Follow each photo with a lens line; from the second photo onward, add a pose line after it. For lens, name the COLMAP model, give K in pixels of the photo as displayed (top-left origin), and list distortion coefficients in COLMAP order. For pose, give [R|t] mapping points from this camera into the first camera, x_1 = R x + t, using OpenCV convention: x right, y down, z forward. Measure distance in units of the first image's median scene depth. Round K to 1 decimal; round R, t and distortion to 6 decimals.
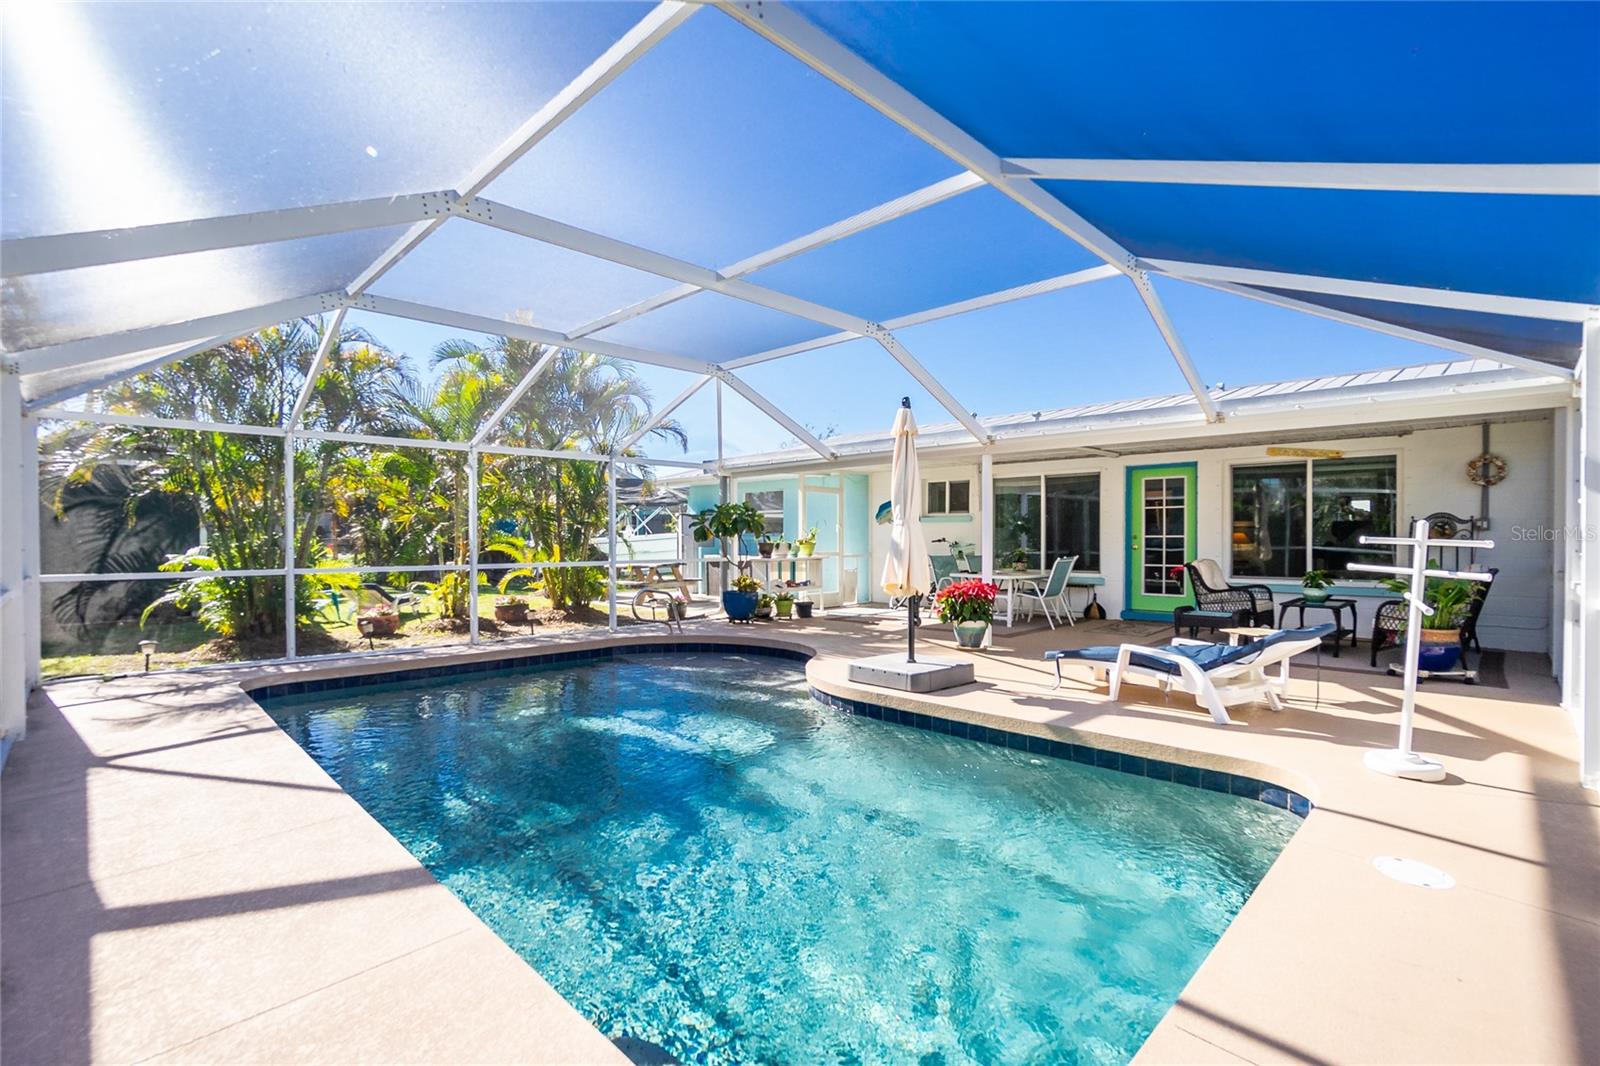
lens RADIAL K [[713.0, 0, 832.7], [0, 713.0, 547.1], [0, 0, 1]] dist [-0.045462, 0.014038]
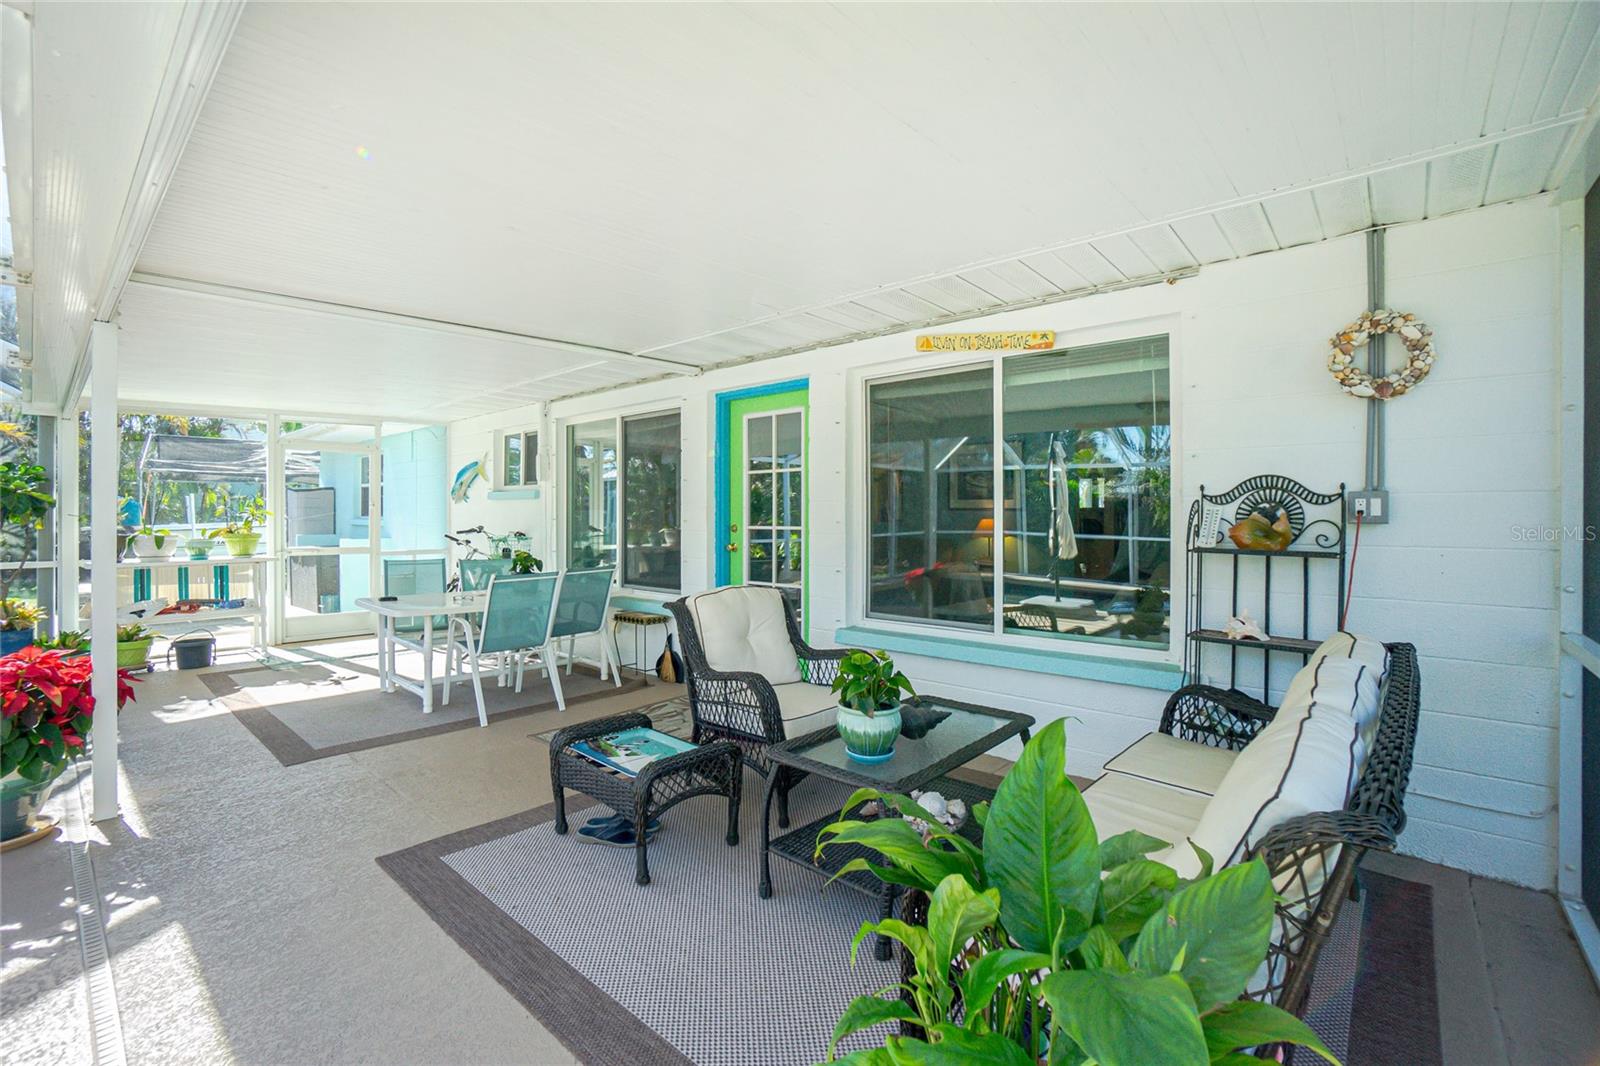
lens RADIAL K [[713.0, 0, 786.2], [0, 713.0, 520.9], [0, 0, 1]] dist [-0.045462, 0.014038]
pose [[0.999998, -0.000011, 0.002177, 0.466444], [0.000018, 0.999995, -0.003123, -0.017714], [-0.002177, 0.003124, 0.999993, 0.469560]]
